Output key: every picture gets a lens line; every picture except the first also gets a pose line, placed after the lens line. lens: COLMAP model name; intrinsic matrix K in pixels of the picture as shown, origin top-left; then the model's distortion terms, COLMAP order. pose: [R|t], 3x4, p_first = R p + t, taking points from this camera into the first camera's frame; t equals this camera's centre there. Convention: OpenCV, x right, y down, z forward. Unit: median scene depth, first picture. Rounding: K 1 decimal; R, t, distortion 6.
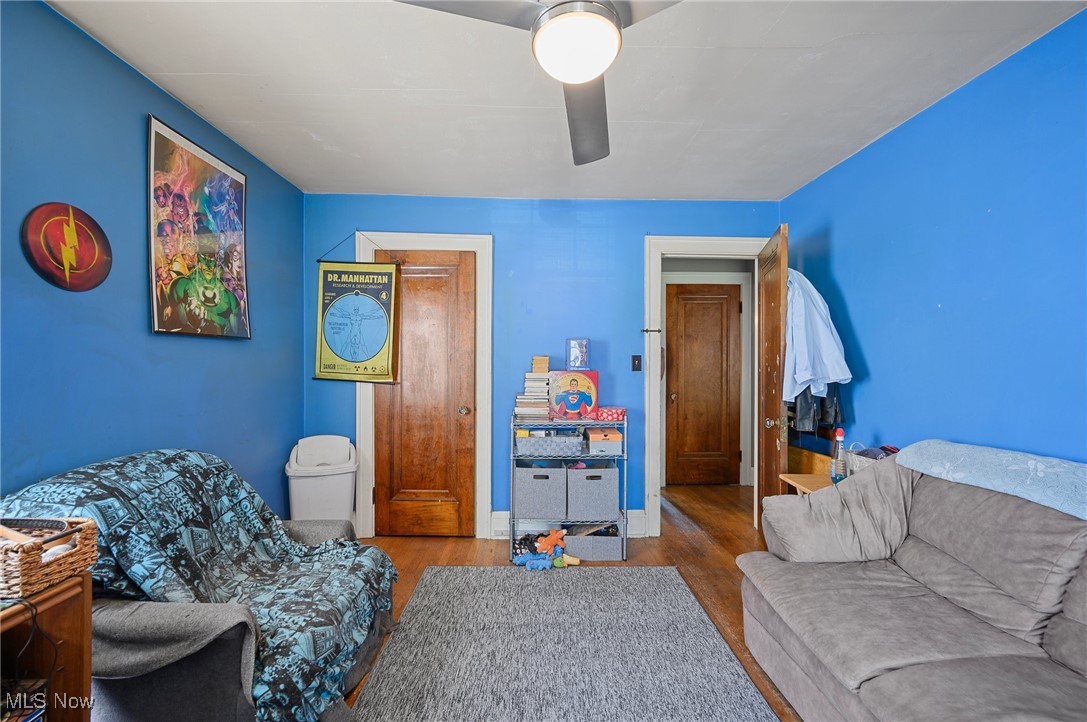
lens RADIAL K [[428.0, 0, 545.1], [0, 428.0, 361.2], [0, 0, 1]] dist [0.000584, 0.000044]
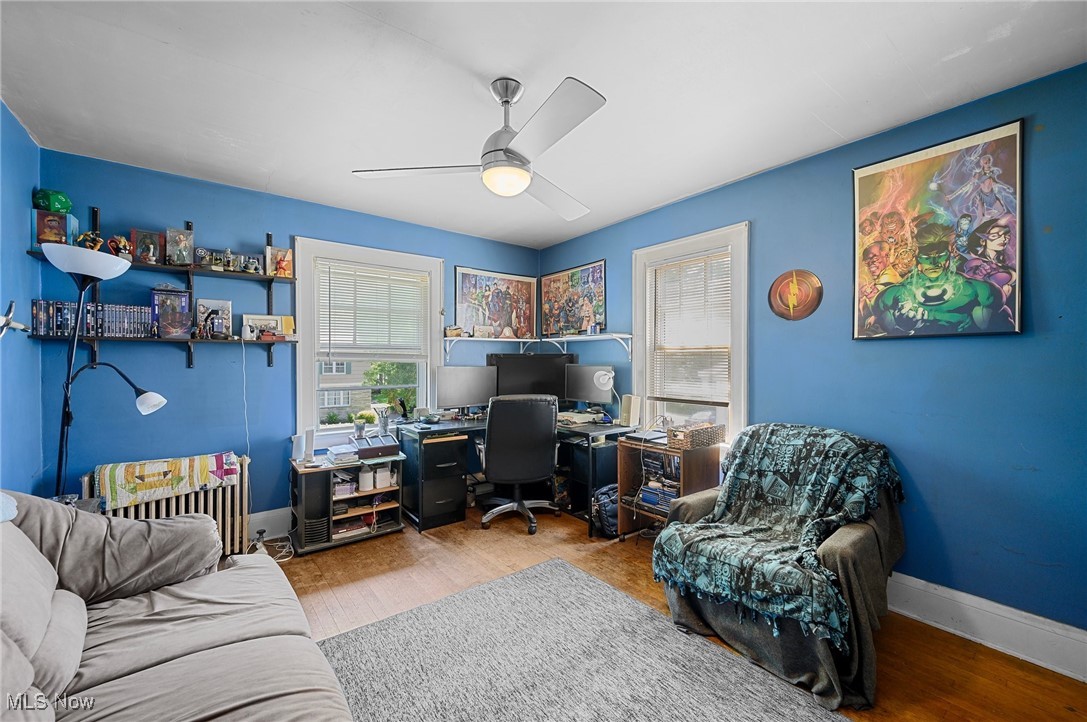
lens RADIAL K [[428.0, 0, 541.9], [0, 428.0, 362.5], [0, 0, 1]] dist [0.000584, 0.000044]
pose [[-0.808416, -0.003168, -0.588603, 0.517849], [-0.005261, 0.999984, 0.001843, 0.003360], [0.588588, 0.004587, -0.808420, 1.323361]]
